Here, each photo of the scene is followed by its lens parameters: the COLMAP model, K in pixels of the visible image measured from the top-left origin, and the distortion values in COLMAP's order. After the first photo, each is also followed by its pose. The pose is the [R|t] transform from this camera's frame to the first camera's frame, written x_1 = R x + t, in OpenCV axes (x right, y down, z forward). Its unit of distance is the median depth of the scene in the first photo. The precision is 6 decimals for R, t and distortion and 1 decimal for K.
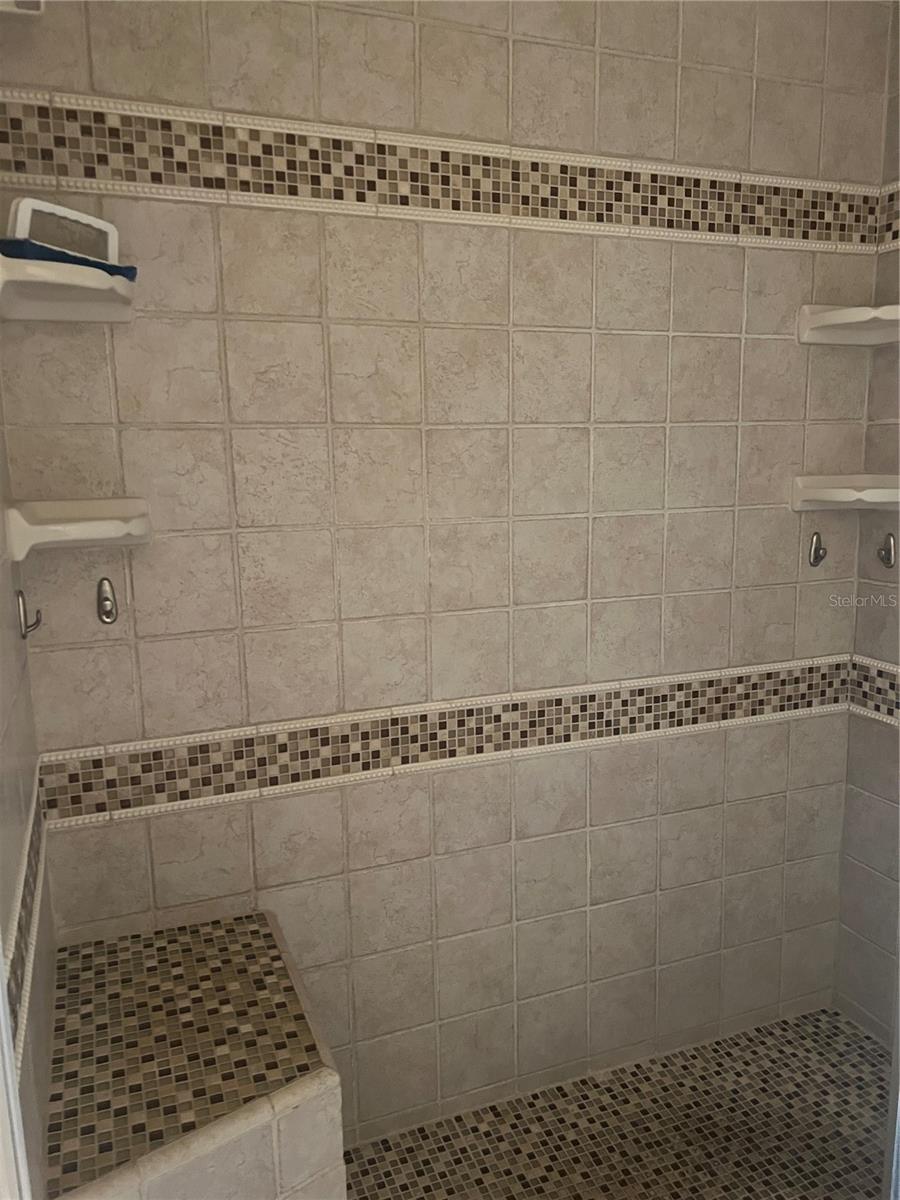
lens RADIAL K [[900.0, 0, 444.2], [0, 900.0, 598.5], [0, 0, 1]] dist [0.059381, -0.071161]
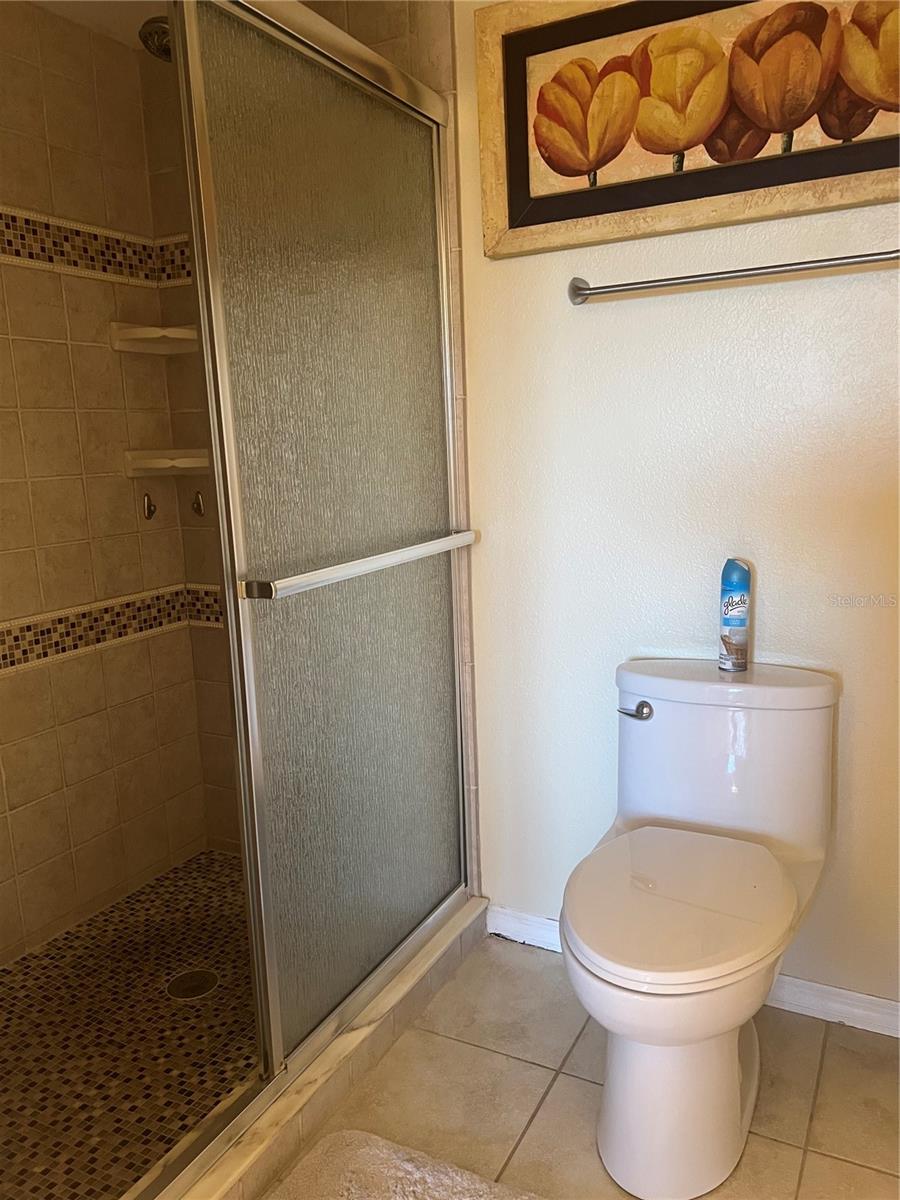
lens RADIAL K [[900.0, 0, 449.3], [0, 900.0, 604.7], [0, 0, 1]] dist [0.059381, -0.071161]
pose [[0.751283, -0.135635, 0.645893, -0.142971], [0.125375, 0.990164, 0.062098, 0.065401], [-0.647963, 0.034326, 0.760898, -0.306817]]
